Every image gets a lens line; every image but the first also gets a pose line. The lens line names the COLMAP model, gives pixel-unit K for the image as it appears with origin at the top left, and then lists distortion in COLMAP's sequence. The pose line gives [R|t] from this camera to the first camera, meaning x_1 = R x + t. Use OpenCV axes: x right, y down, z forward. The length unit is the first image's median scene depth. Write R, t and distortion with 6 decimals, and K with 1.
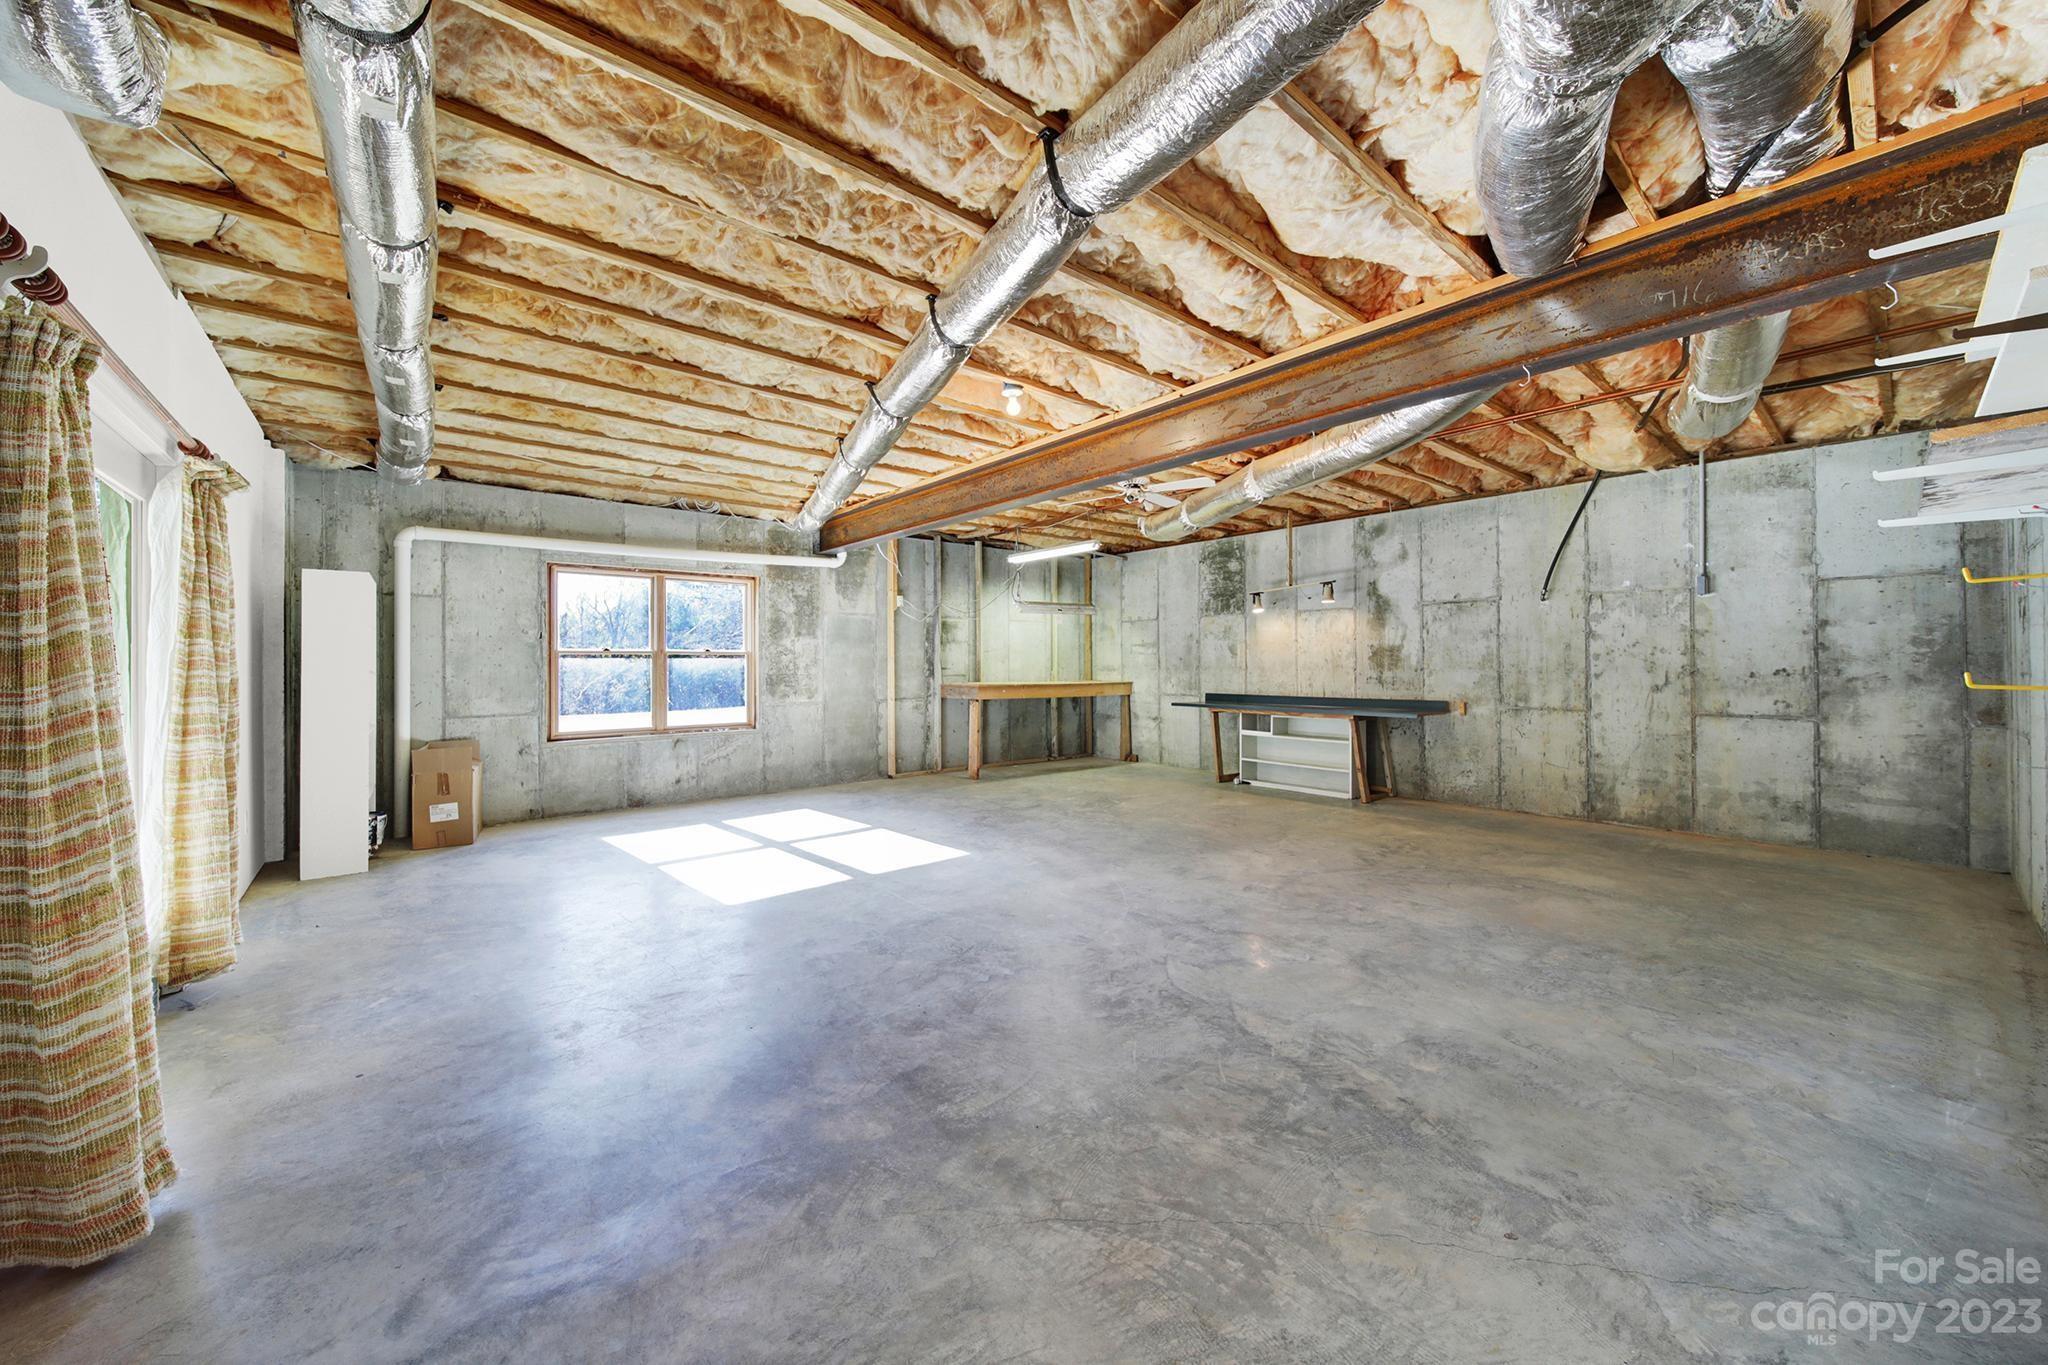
lens RADIAL K [[748.3, 0, 1024.6], [0, 748.3, 672.9], [0, 0, 1]] dist [0.000003, 0.000002]
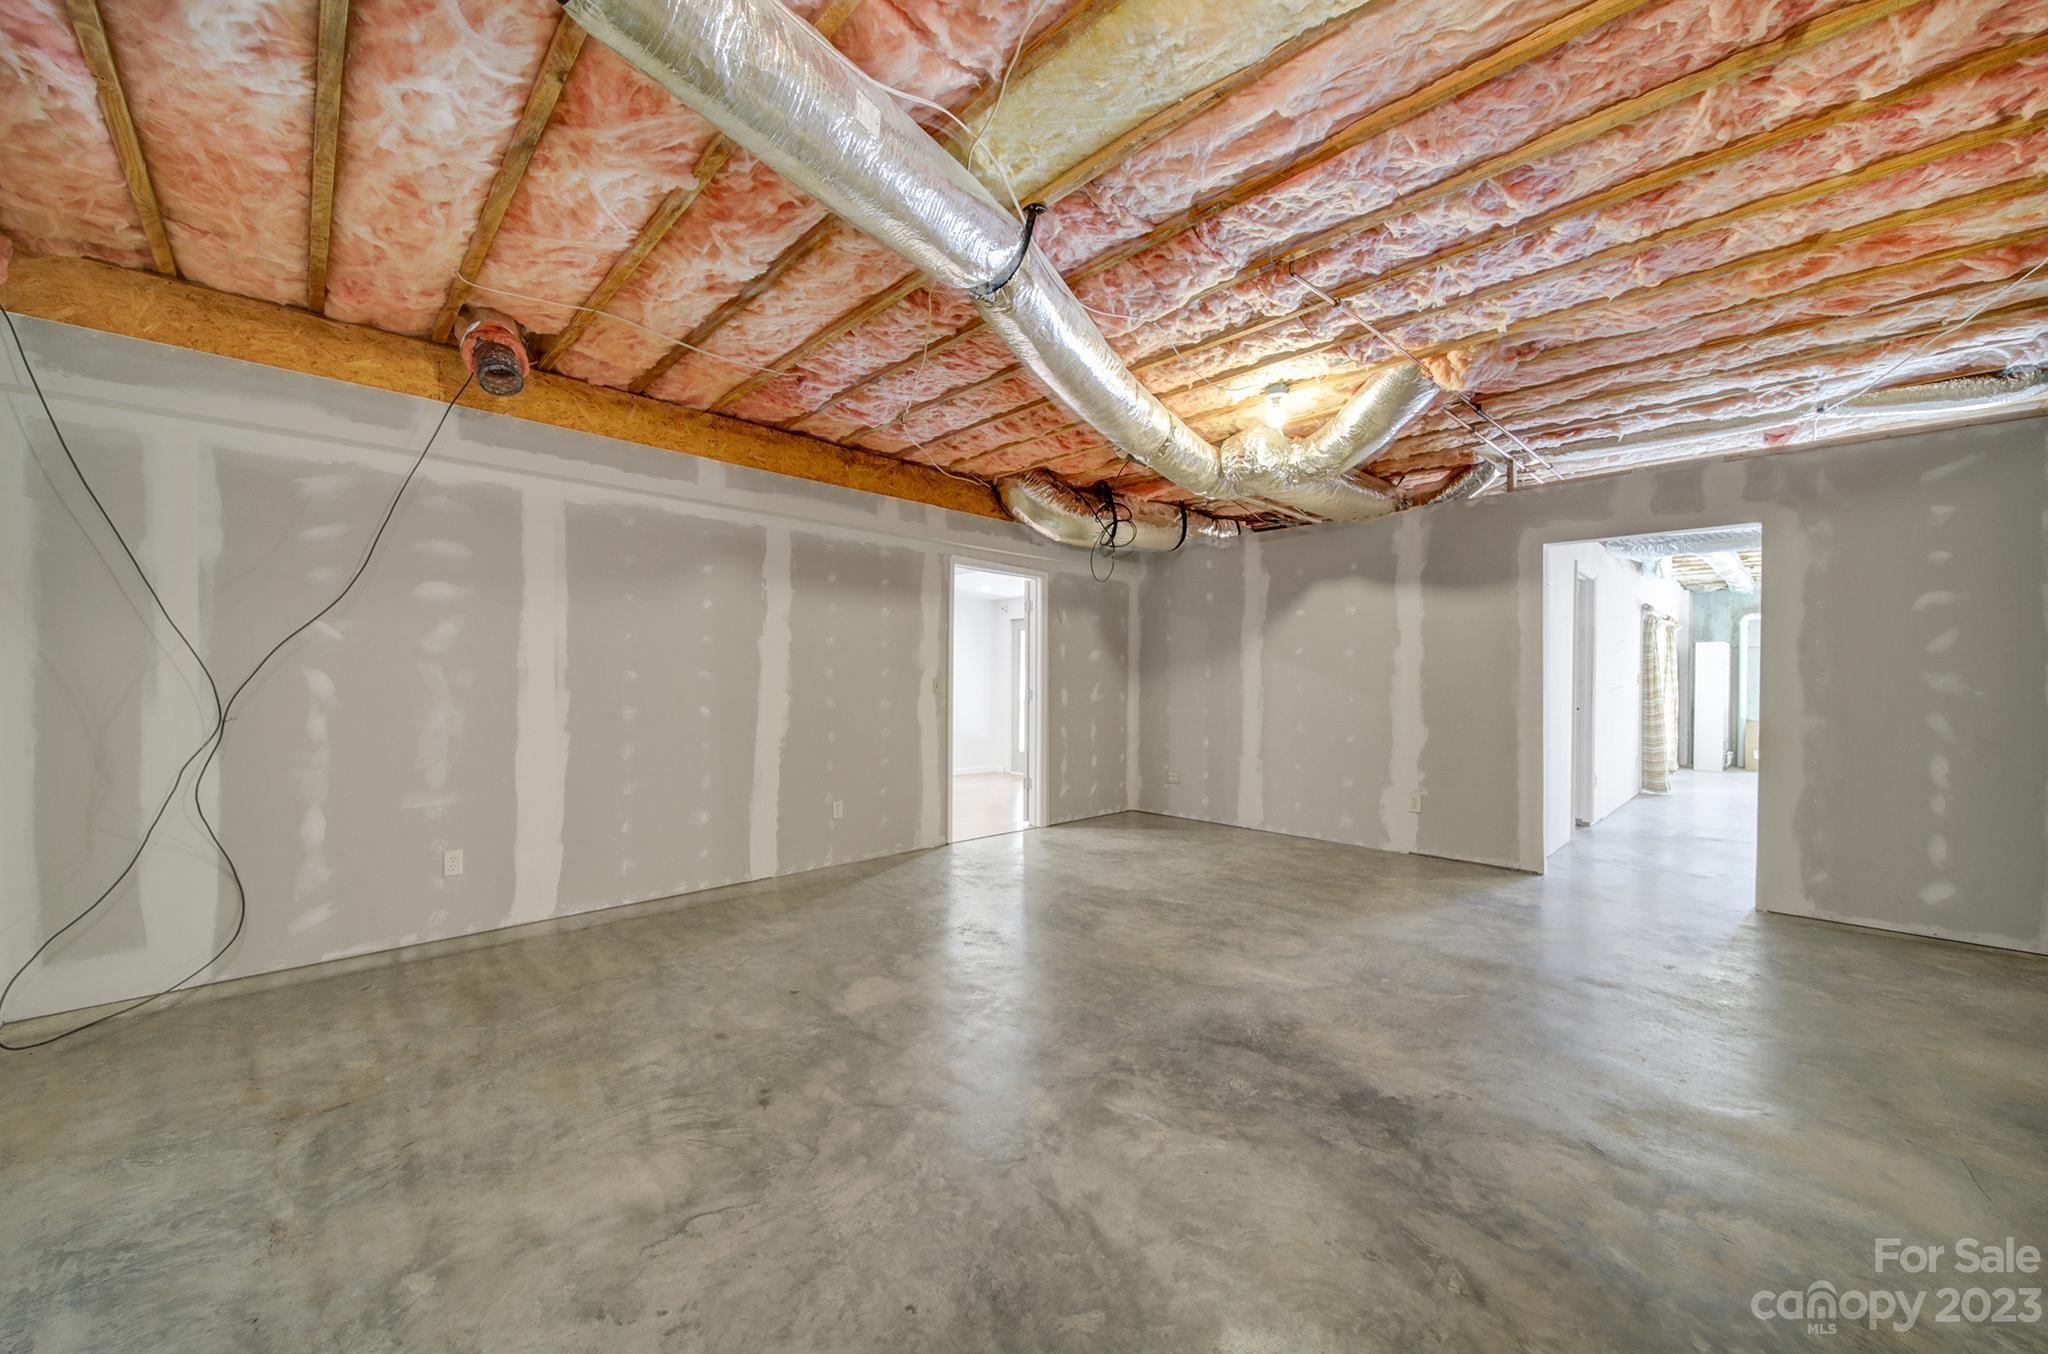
lens RADIAL K [[750.3, 0, 1023.8], [0, 750.3, 679.8], [0, 0, 1]] dist [-0.000018, 0.000001]
pose [[0.072102, 0.002963, -0.997393, 1.182292], [-0.006544, 0.999975, 0.002497, -0.011092], [0.997376, 0.006347, 0.072120, -1.222870]]
